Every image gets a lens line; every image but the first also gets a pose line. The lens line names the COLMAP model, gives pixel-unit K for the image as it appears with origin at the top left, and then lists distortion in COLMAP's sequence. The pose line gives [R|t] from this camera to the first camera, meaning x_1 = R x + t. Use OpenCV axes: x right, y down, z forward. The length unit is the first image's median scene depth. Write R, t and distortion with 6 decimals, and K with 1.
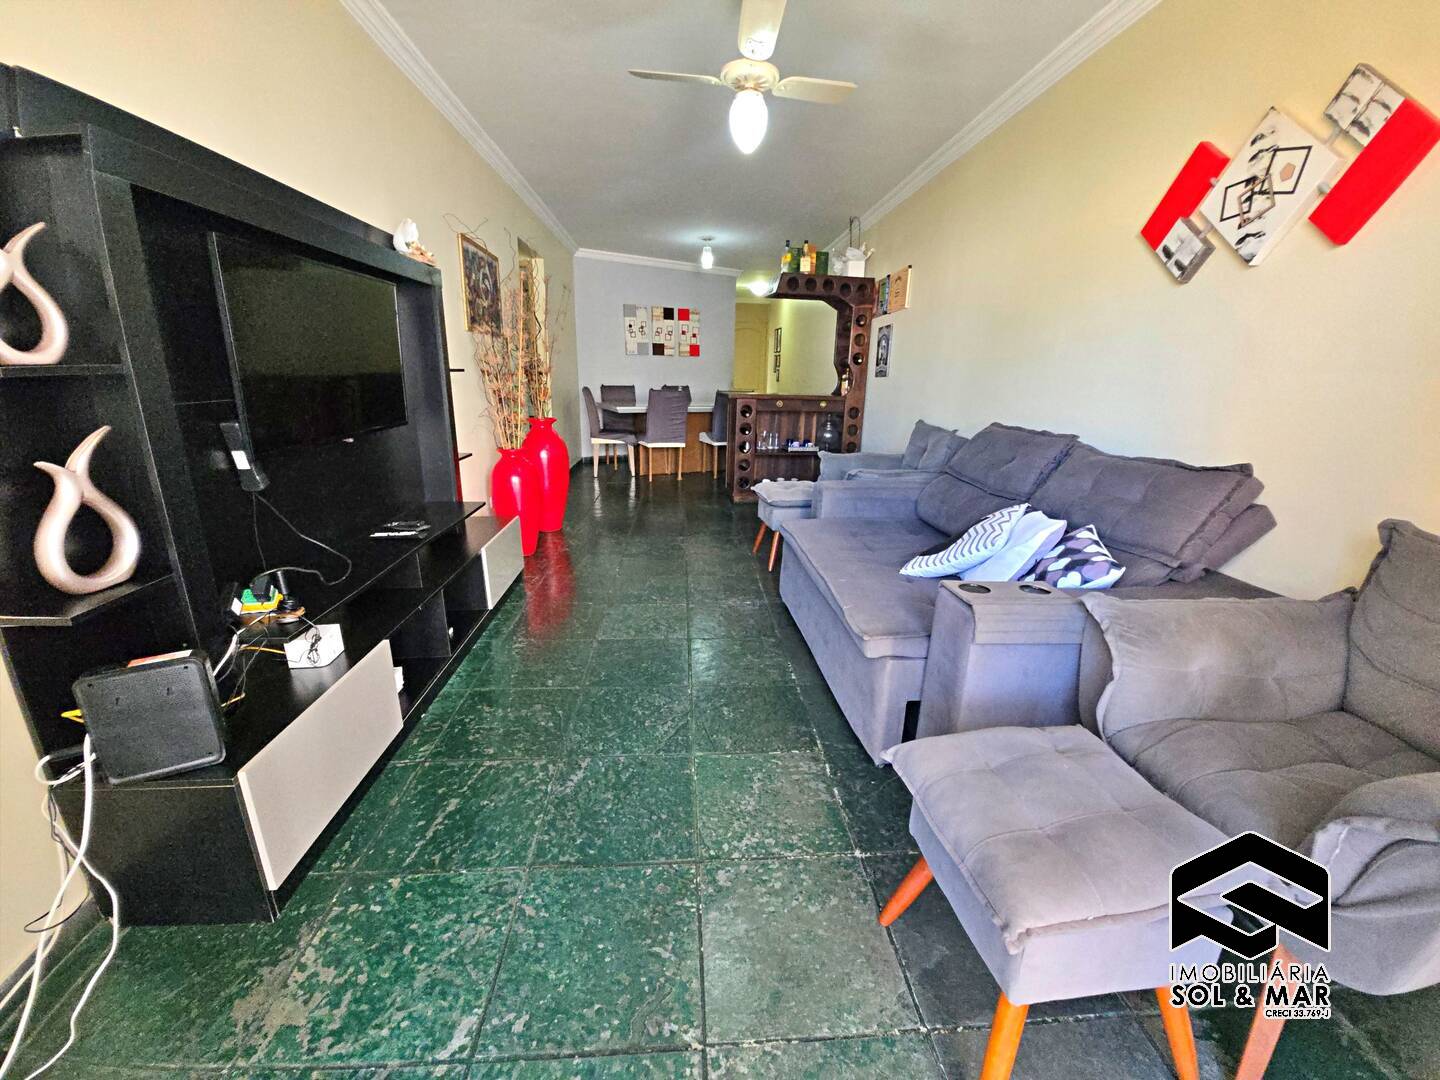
lens RADIAL K [[573.5, 0, 723.5], [0, 573.5, 533.5], [0, 0, 1]] dist [-0.021340, -0.000489]
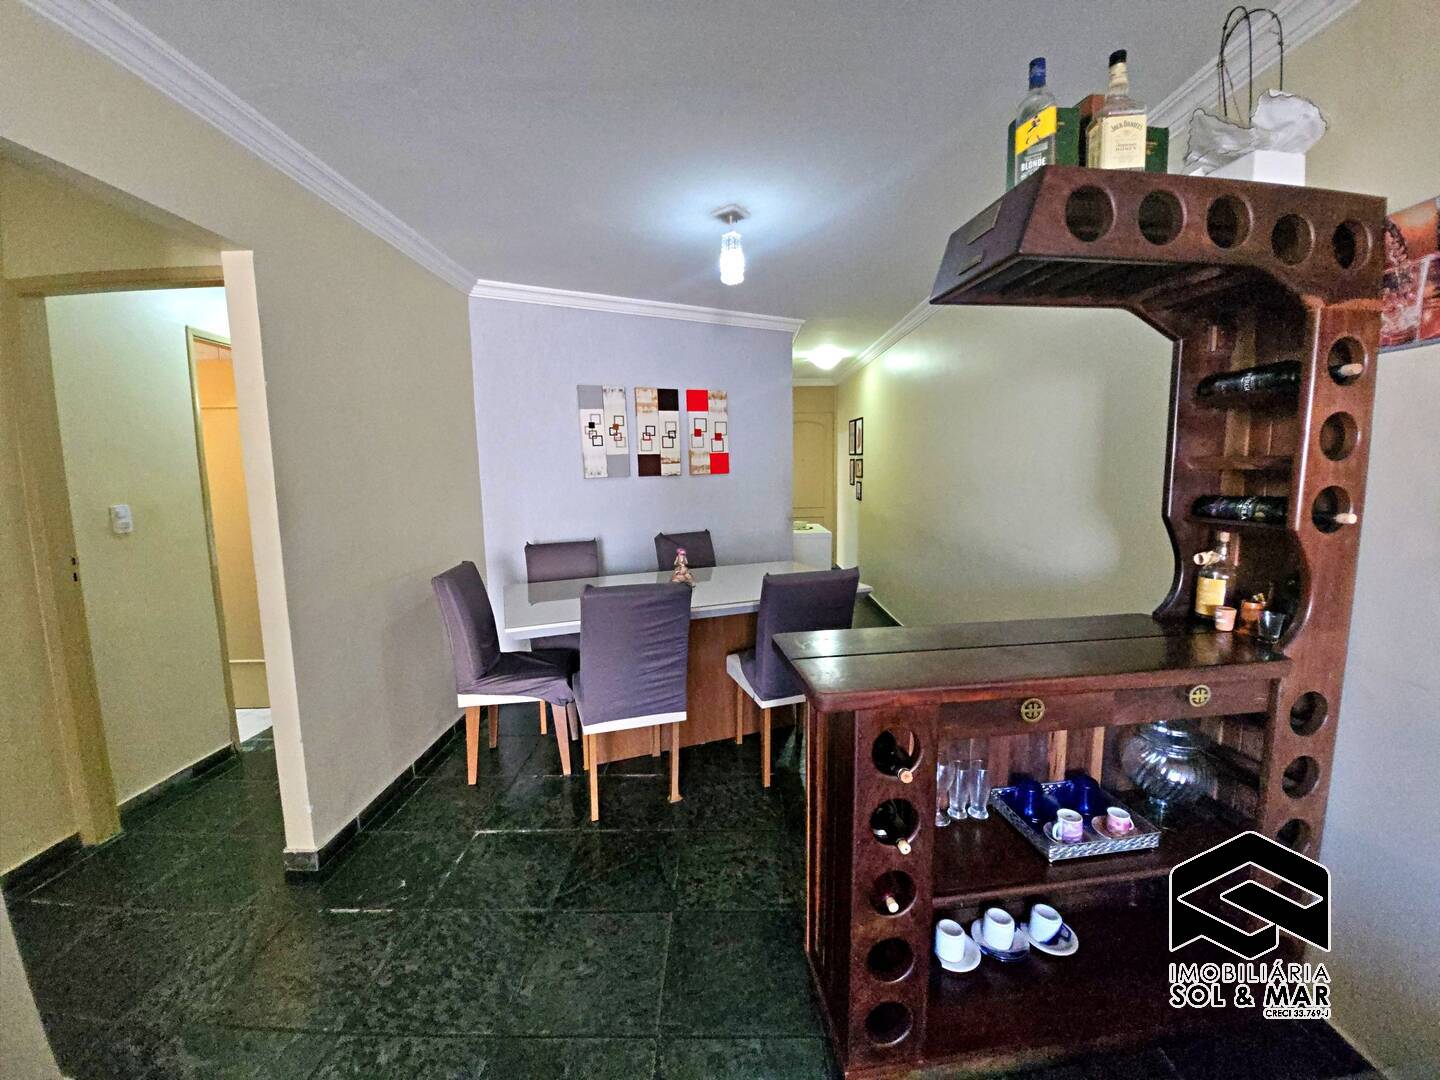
lens RADIAL K [[577.1, 0, 723.4], [0, 577.1, 534.5], [0, 0, 1]] dist [-0.000321, -0.009326]
pose [[0.996330, -0.030162, -0.080101, -0.012513], [0.017321, 0.987542, -0.156400, -0.391326], [0.083821, 0.154439, 0.984440, 1.101818]]
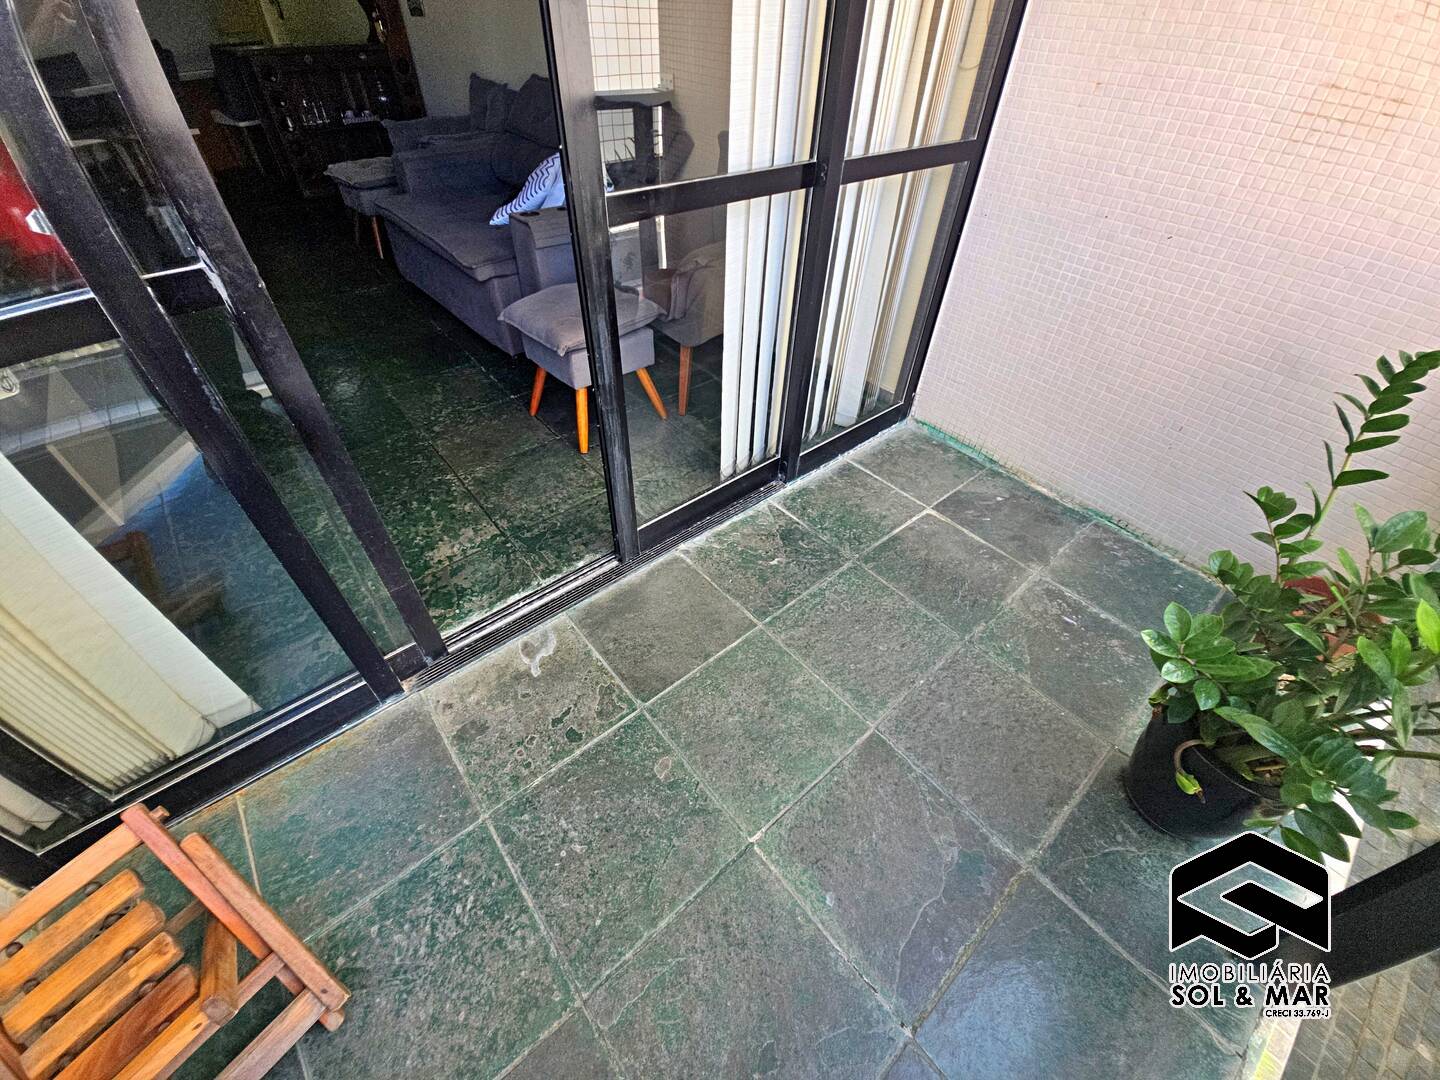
lens RADIAL K [[577.1, 0, 723.4], [0, 577.1, 534.5], [0, 0, 1]] dist [-0.000321, -0.009326]
pose [[0.811155, -0.399100, 0.427489, -0.066984], [0.149285, 0.848046, 0.508461, 0.051297], [-0.565457, -0.348623, 0.747477, -0.341140]]
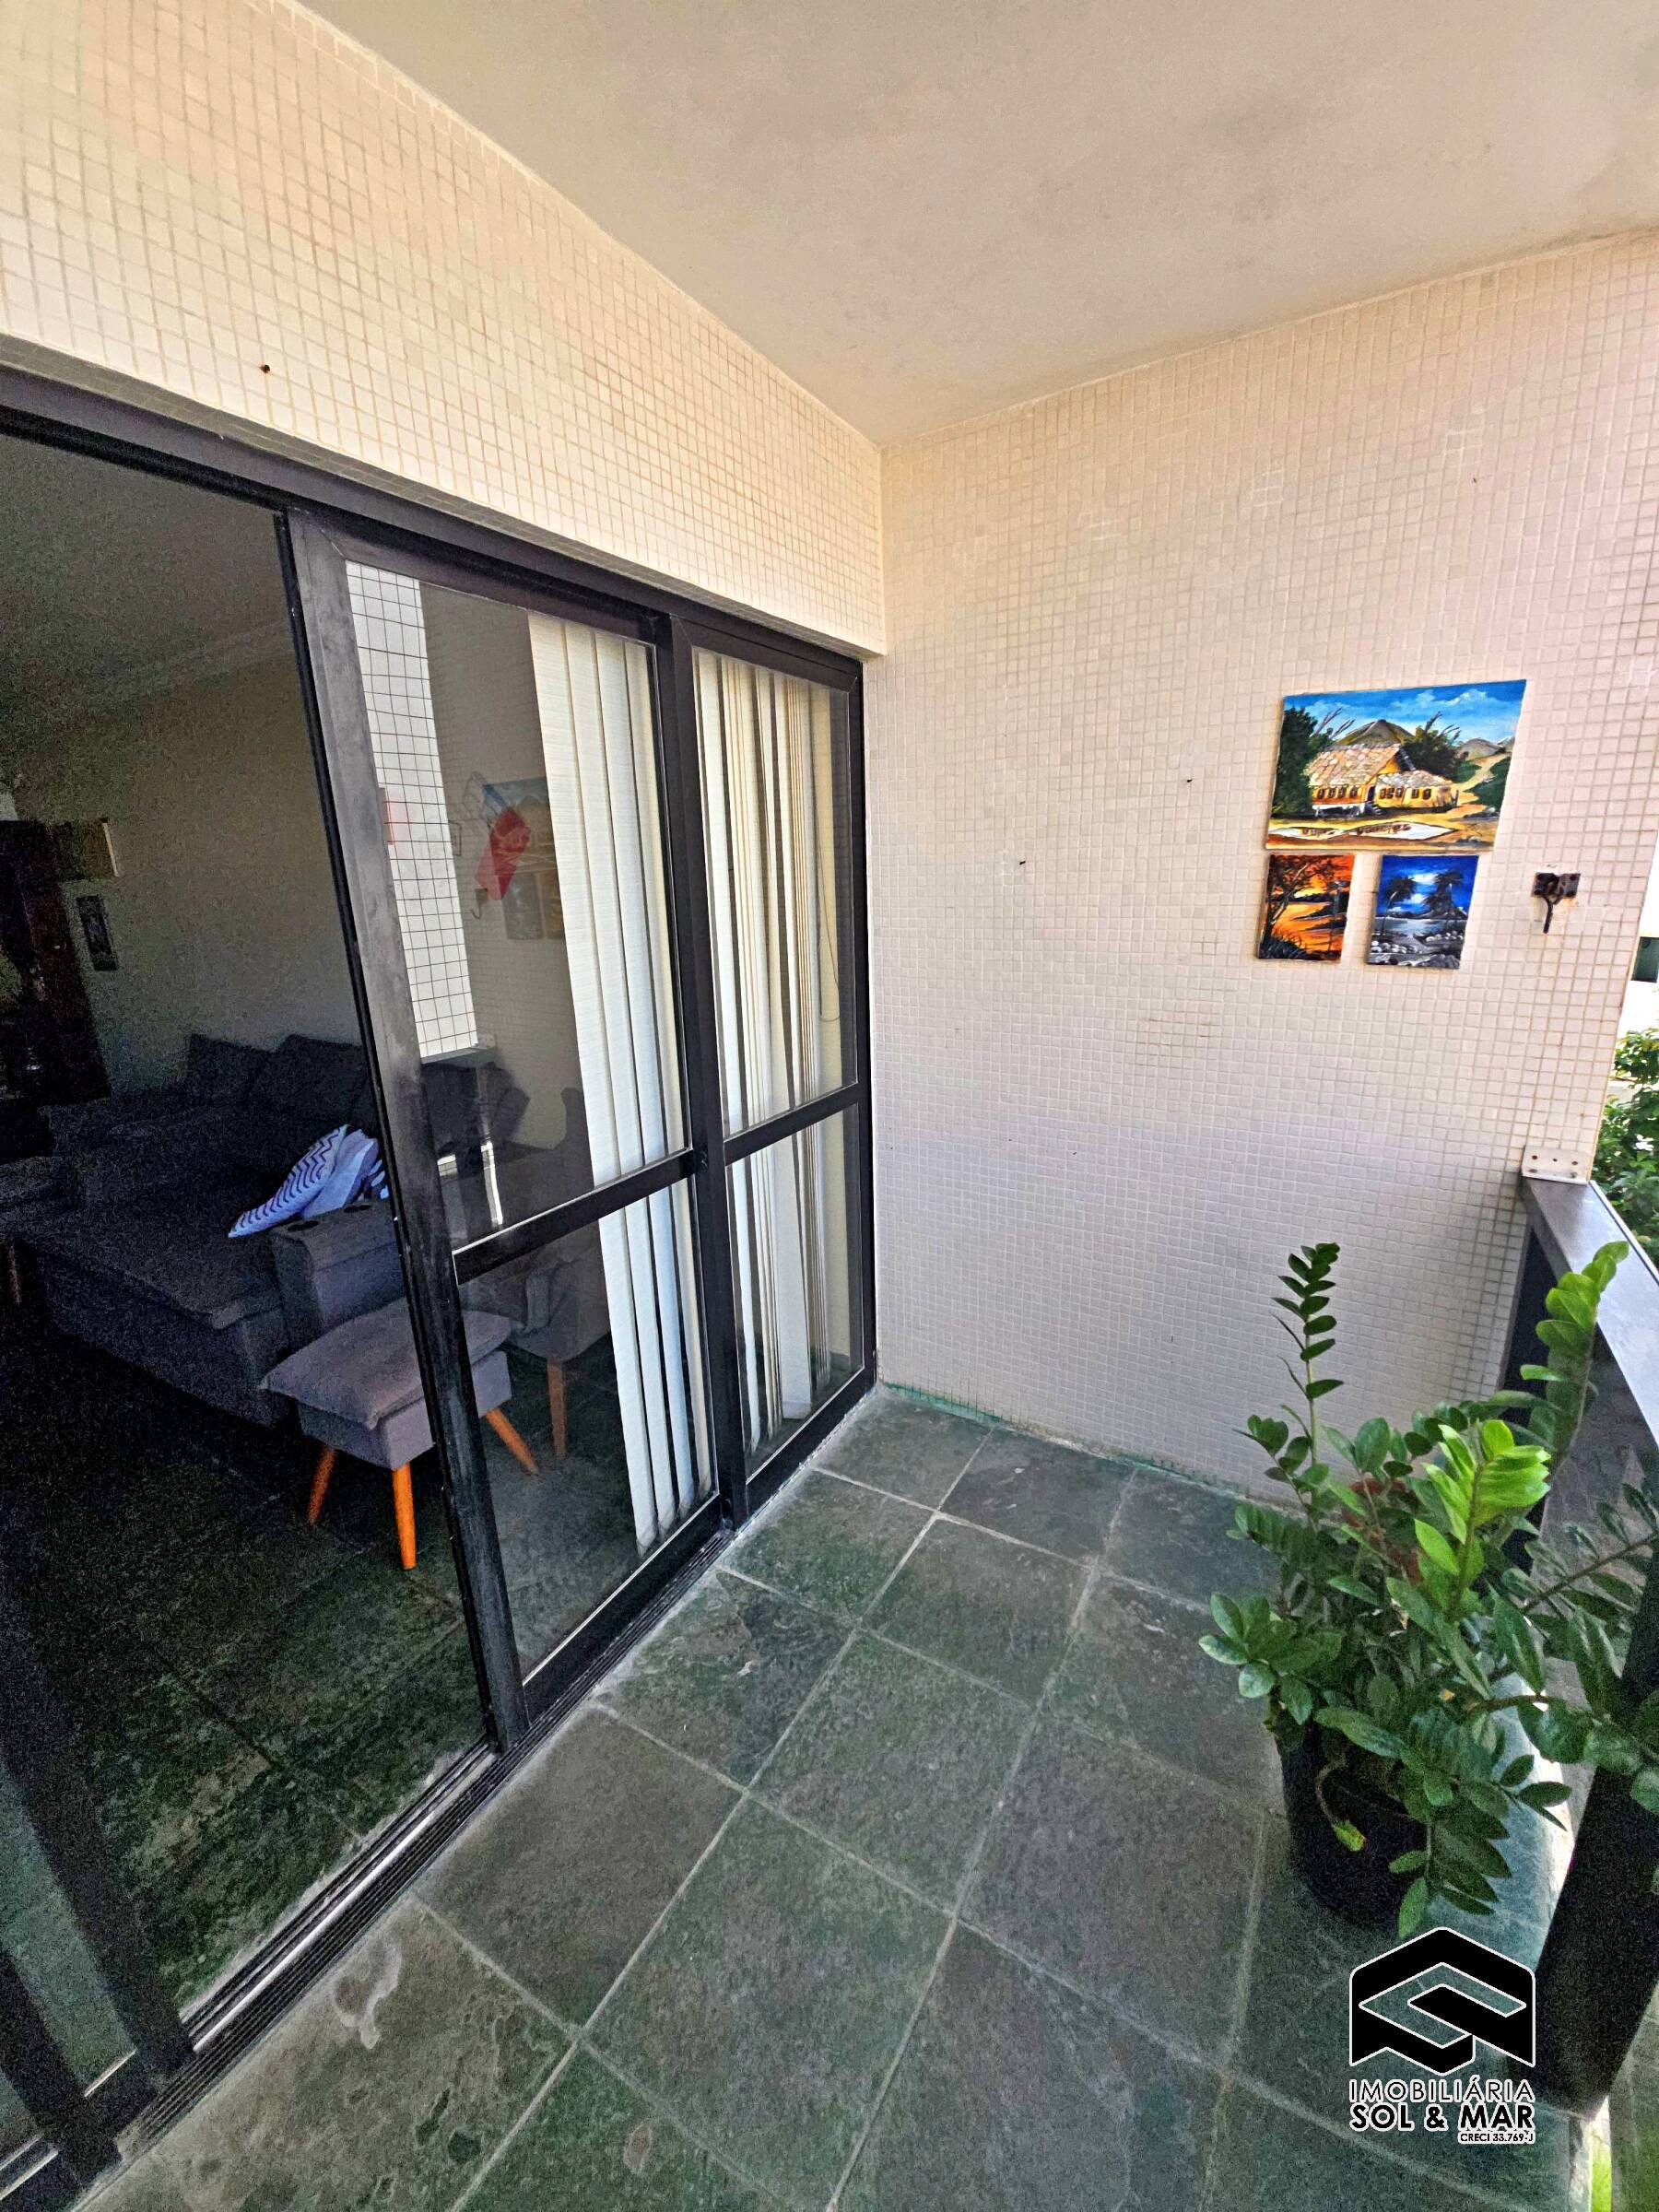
lens RADIAL K [[886.5, 0, 844.8], [0, 886.5, 1110.0], [0, 0, 1]] dist [-0.000321, -0.009326]
pose [[0.572449, -0.258843, 0.778012, -0.105643], [0.265302, 0.956294, 0.122951, -0.022732], [-0.775833, 0.136025, 0.616101, -0.401138]]
